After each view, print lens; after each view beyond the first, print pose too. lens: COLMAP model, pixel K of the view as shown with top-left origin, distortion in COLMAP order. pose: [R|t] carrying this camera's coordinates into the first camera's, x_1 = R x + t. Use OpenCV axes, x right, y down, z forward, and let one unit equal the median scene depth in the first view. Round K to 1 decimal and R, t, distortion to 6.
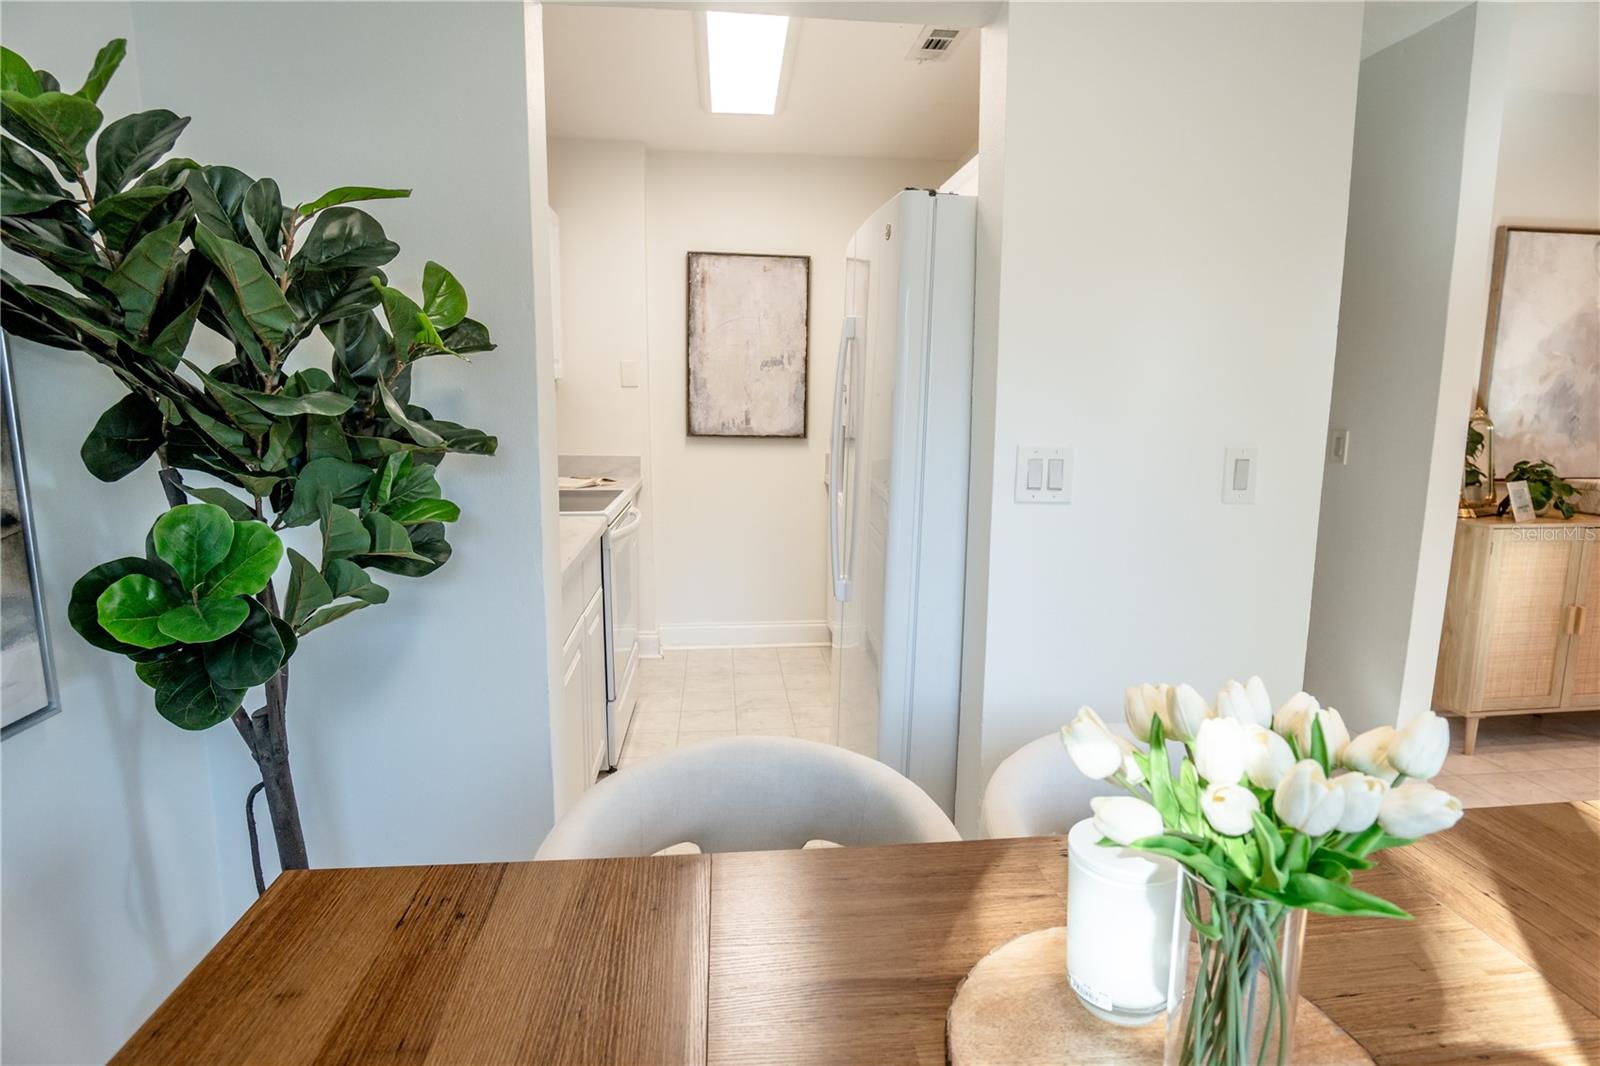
lens RADIAL K [[853.8, 0, 802.6], [0, 853.8, 529.1], [0, 0, 1]] dist [-0.034723, 0.008949]
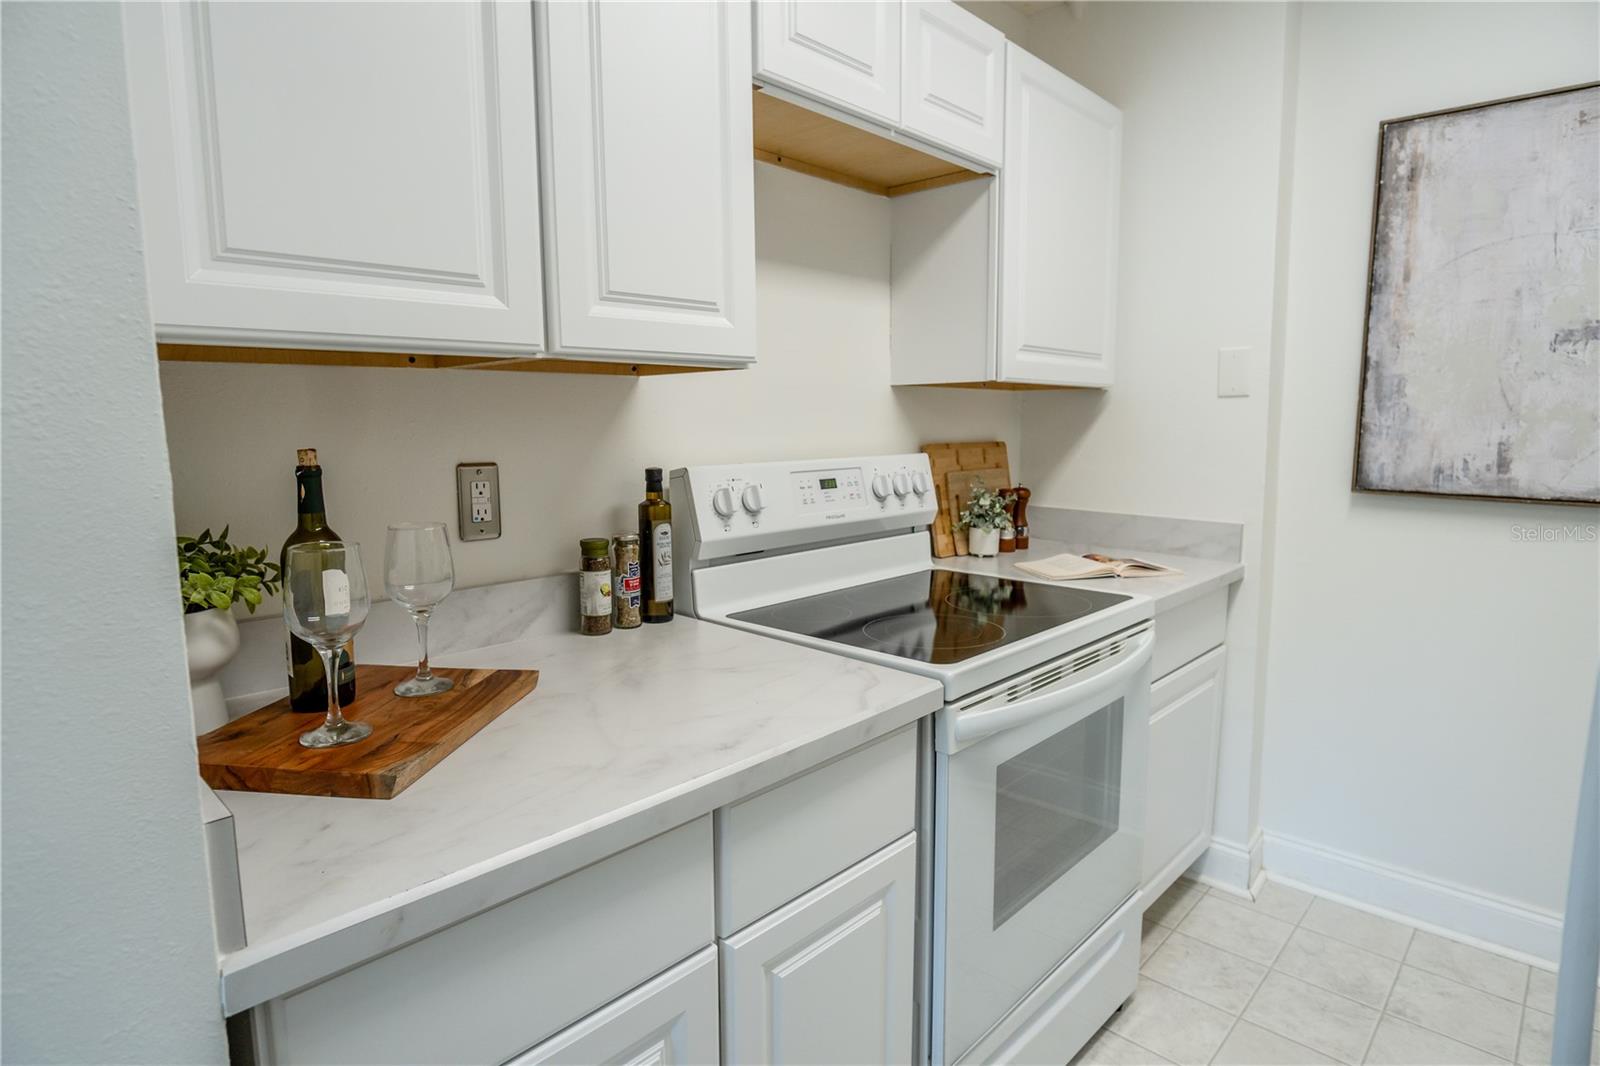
lens RADIAL K [[853.8, 0, 815.2], [0, 853.8, 526.7], [0, 0, 1]] dist [-0.034723, 0.008949]
pose [[0.651848, 0.081125, -0.753998, 0.036708], [-0.106128, 0.994236, 0.015222, -0.062140], [0.750887, 0.070098, 0.656701, 0.436048]]
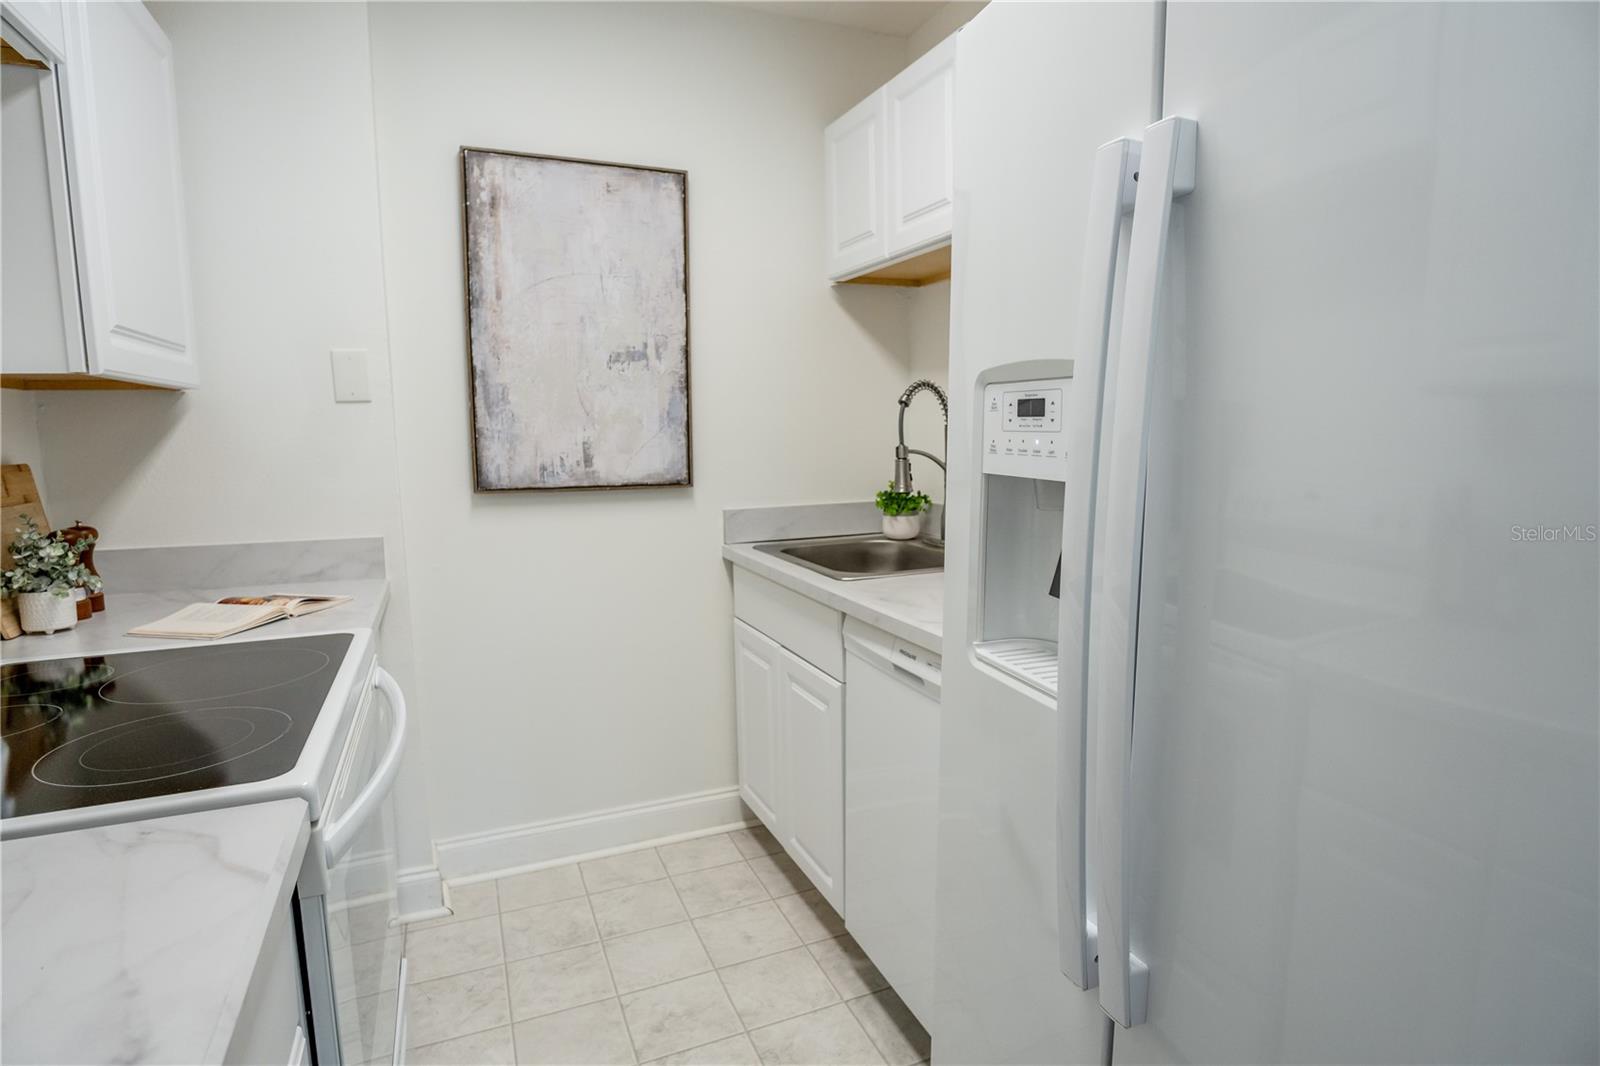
lens RADIAL K [[853.8, 0, 803.3], [0, 853.8, 526.9], [0, 0, 1]] dist [-0.034723, 0.008949]
pose [[0.956643, -0.057634, 0.285505, -0.092567], [0.067232, 0.997451, -0.023920, -0.061282], [-0.283399, 0.042078, 0.958079, 0.434543]]
